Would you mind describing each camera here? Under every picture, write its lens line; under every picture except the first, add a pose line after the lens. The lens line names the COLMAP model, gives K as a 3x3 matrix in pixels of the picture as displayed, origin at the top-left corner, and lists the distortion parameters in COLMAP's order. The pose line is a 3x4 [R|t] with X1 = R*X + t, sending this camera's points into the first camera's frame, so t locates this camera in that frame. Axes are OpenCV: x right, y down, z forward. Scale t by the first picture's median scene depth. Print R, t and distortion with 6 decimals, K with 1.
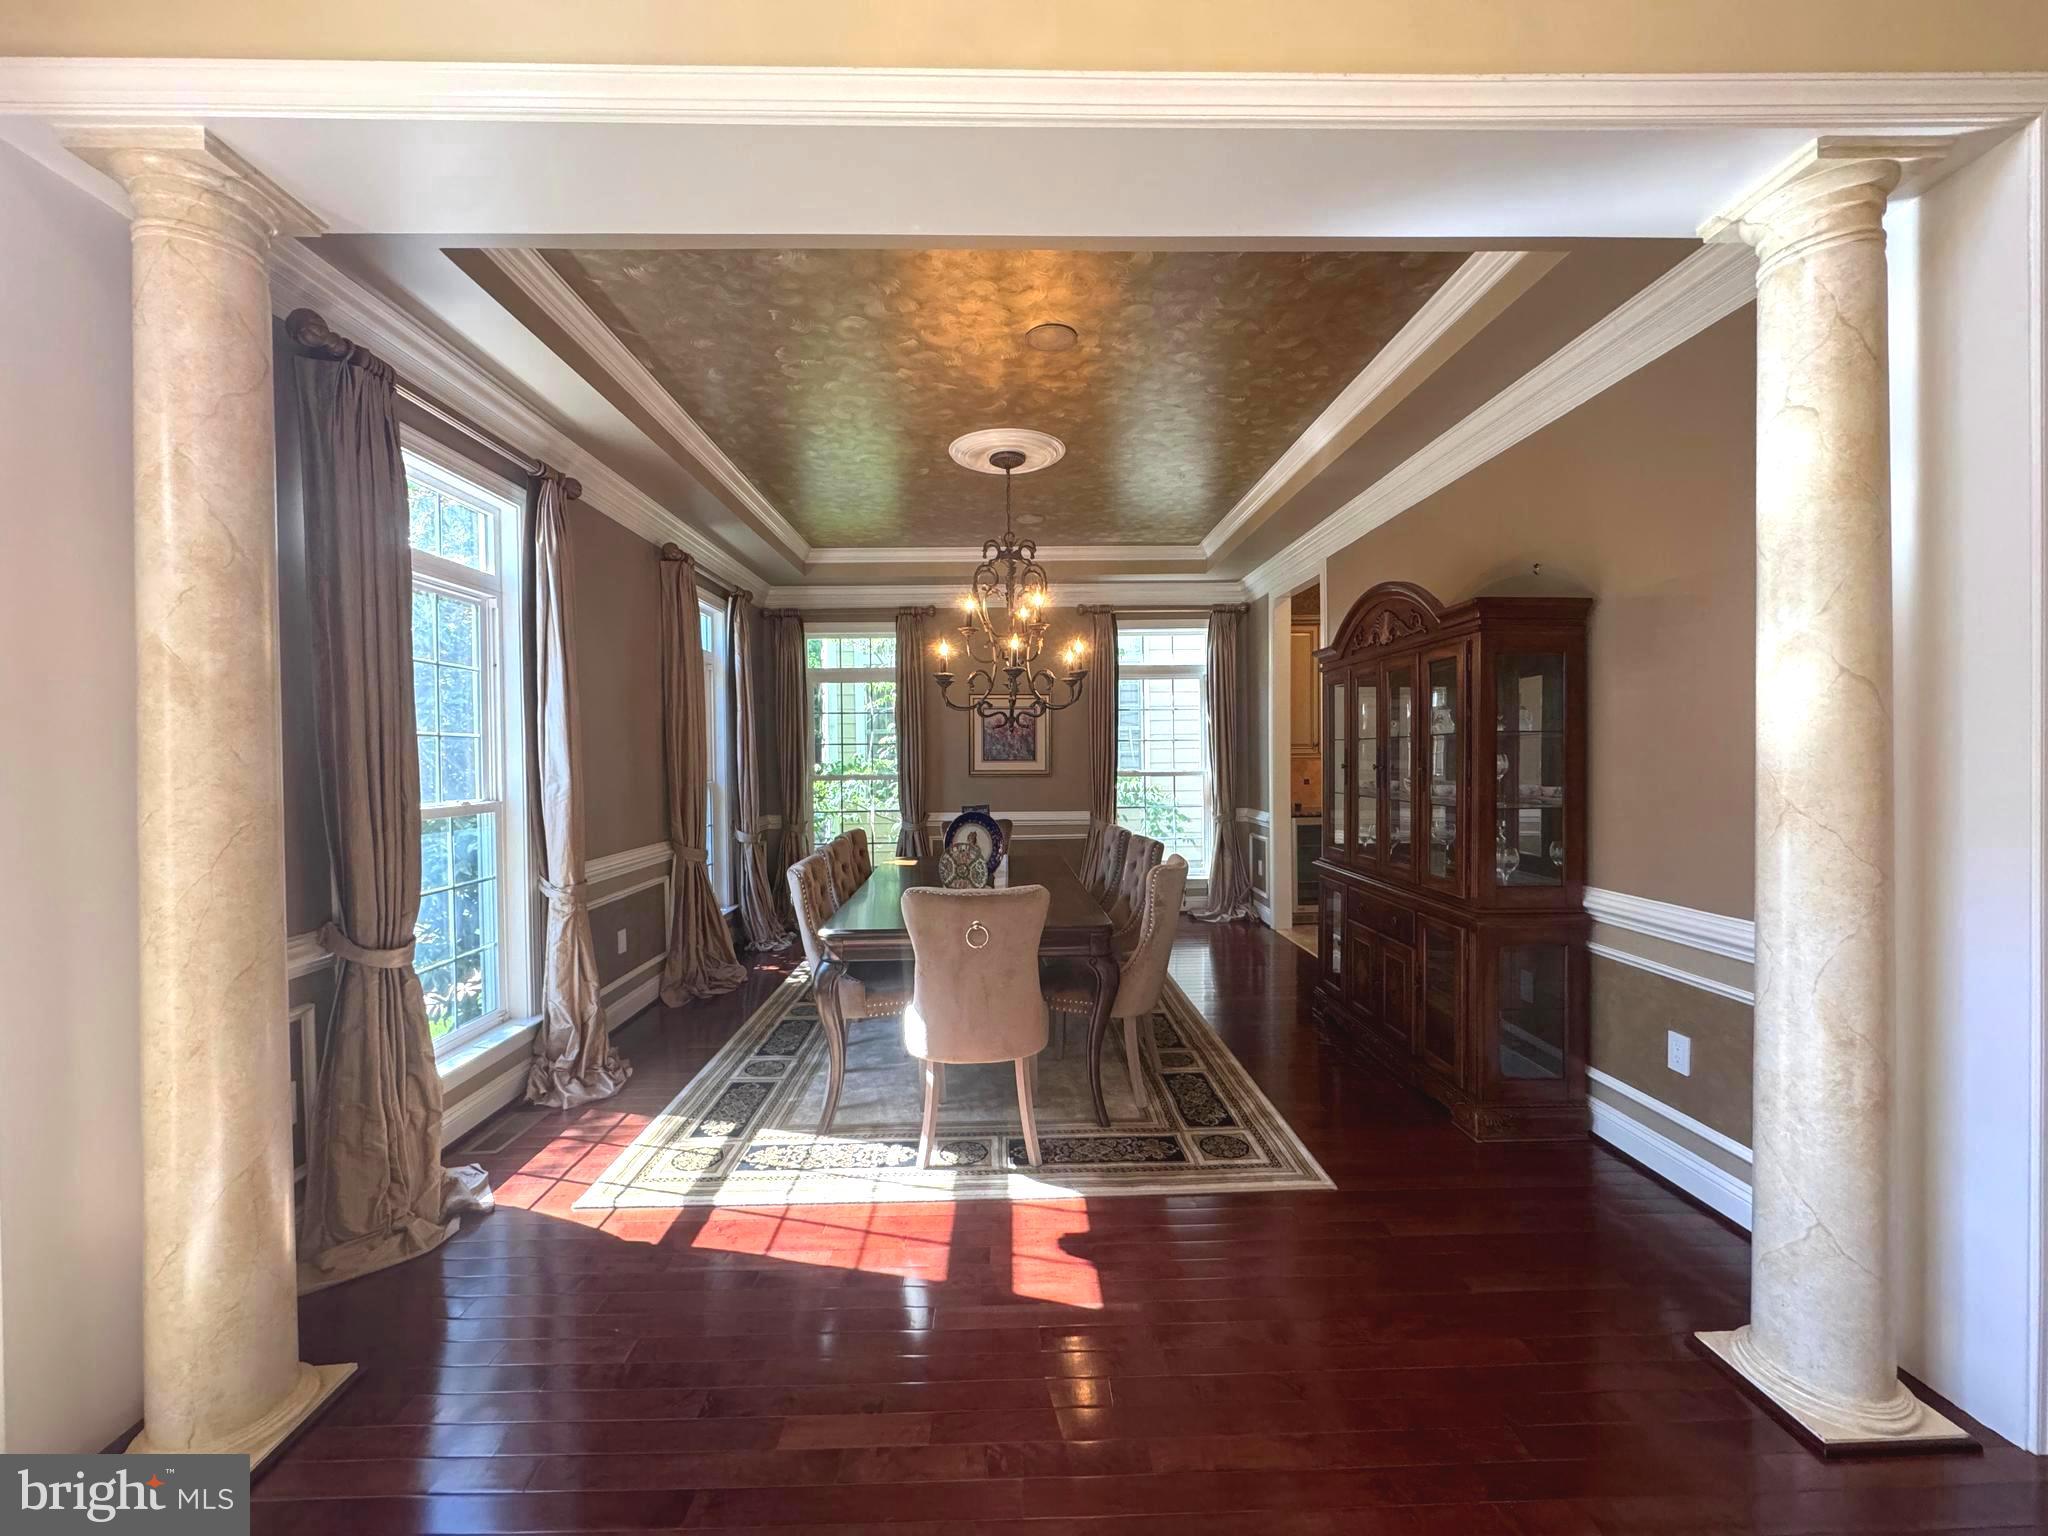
lens RADIAL K [[814.9, 0, 1025.0], [0, 814.9, 769.2], [0, 0, 1]] dist [-0.004179, -0.000402]
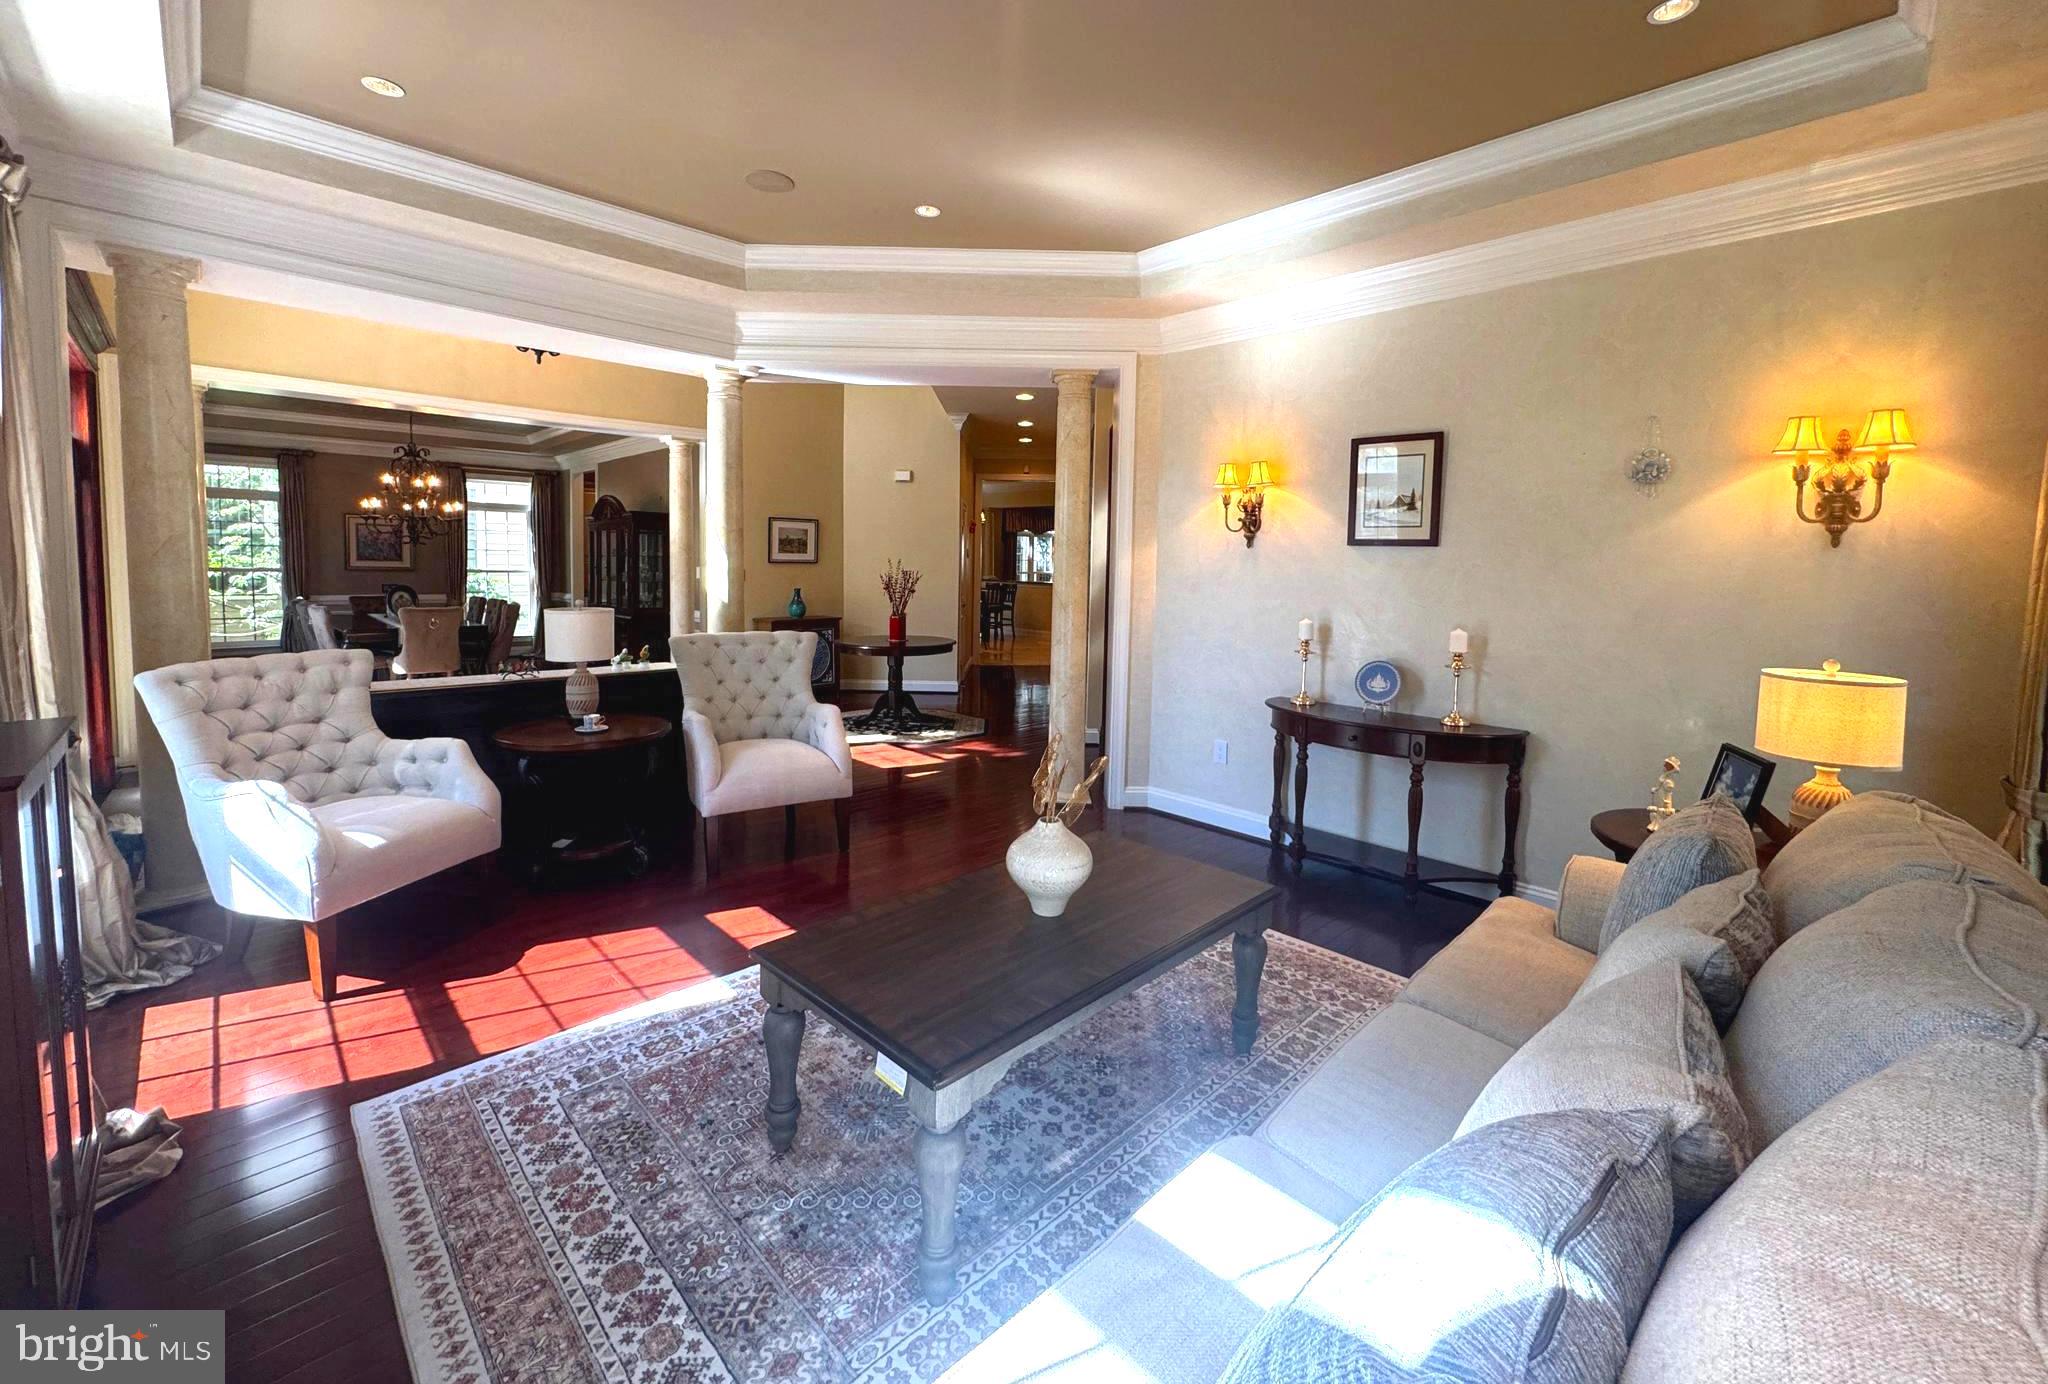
lens RADIAL K [[828.2, 0, 1013.0], [0, 828.2, 607.8], [0, 0, 1]] dist [0.001583, 0.000093]
pose [[0.738397, -0.016408, 0.674166, -0.189300], [-0.013085, 0.999167, 0.038650, 0.002175], [-0.674239, -0.037361, 0.737568, -0.899329]]
